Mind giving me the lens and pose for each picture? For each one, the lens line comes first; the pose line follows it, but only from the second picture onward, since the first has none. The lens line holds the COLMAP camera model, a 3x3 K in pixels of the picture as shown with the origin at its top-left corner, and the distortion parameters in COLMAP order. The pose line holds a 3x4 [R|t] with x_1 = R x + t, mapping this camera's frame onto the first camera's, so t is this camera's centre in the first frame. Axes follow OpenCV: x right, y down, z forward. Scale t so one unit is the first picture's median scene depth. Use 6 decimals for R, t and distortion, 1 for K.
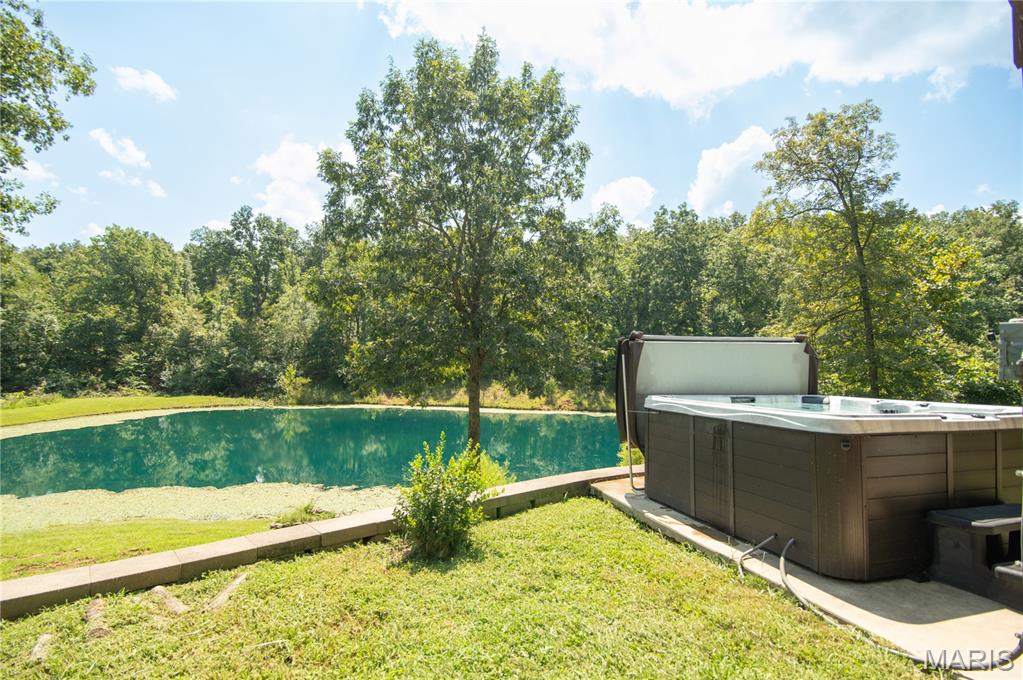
lens RADIAL K [[498.6, 0, 507.8], [0, 498.6, 341.4], [0, 0, 1]] dist [-0.018502, -0.001058]
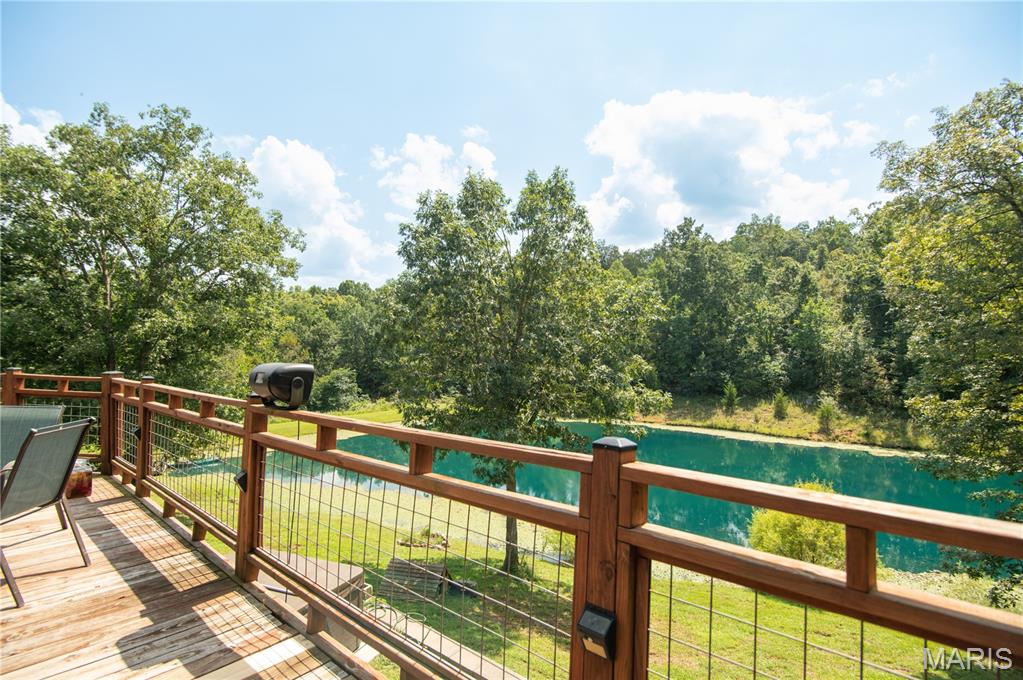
lens RADIAL K [[499.2, 0, 506.8], [0, 499.2, 338.4], [0, 0, 1]] dist [-0.018398, -0.000611]
pose [[0.804864, -0.029478, -0.592727, 0.150315], [0.030951, 0.999491, -0.007679, -0.042312], [0.592652, -0.012164, 0.805367, 0.019062]]
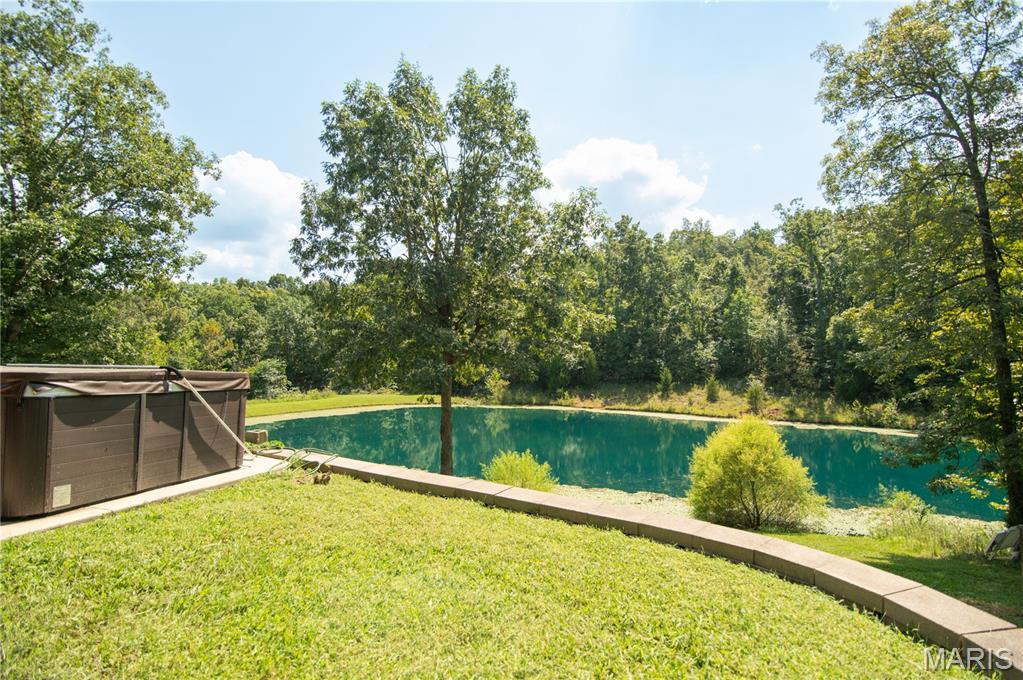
lens RADIAL K [[498.6, 0, 507.8], [0, 498.6, 341.4], [0, 0, 1]] dist [-0.018502, -0.001058]
pose [[0.870343, -0.031782, -0.491419, 0.139510], [0.026395, 0.999491, -0.017892, 0.006470], [0.491738, 0.002601, 0.870739, 0.035971]]
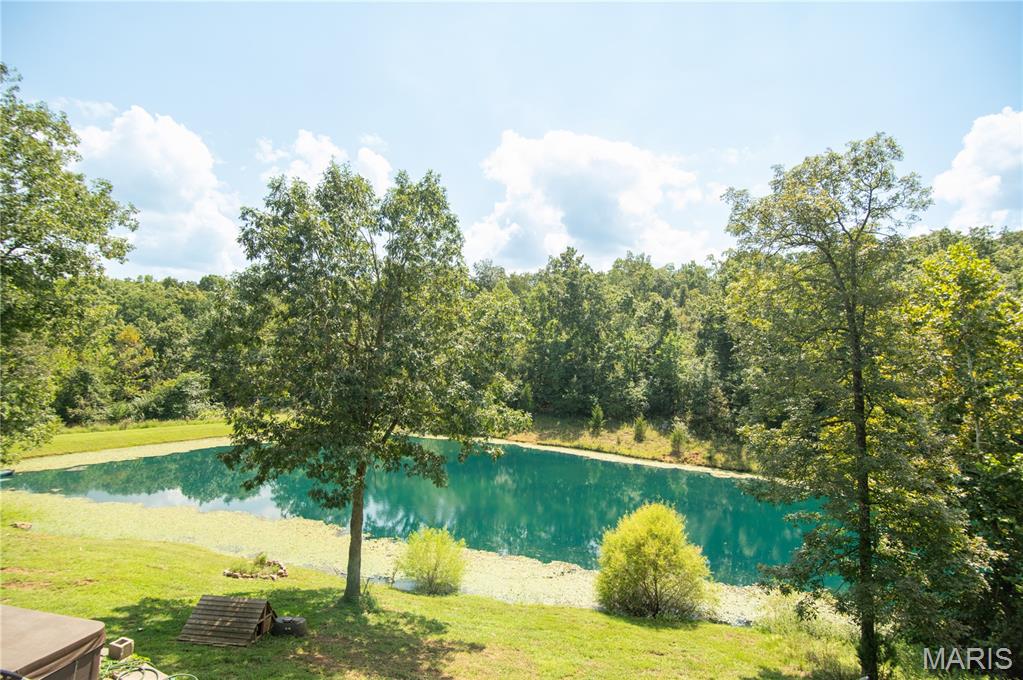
lens RADIAL K [[498.6, 0, 507.8], [0, 498.6, 341.4], [0, 0, 1]] dist [-0.018502, -0.001058]
pose [[0.919667, 0.014757, -0.392421, 0.153893], [-0.030914, 0.998913, -0.034885, -0.040697], [0.391480, 0.044214, 0.919124, 0.036694]]
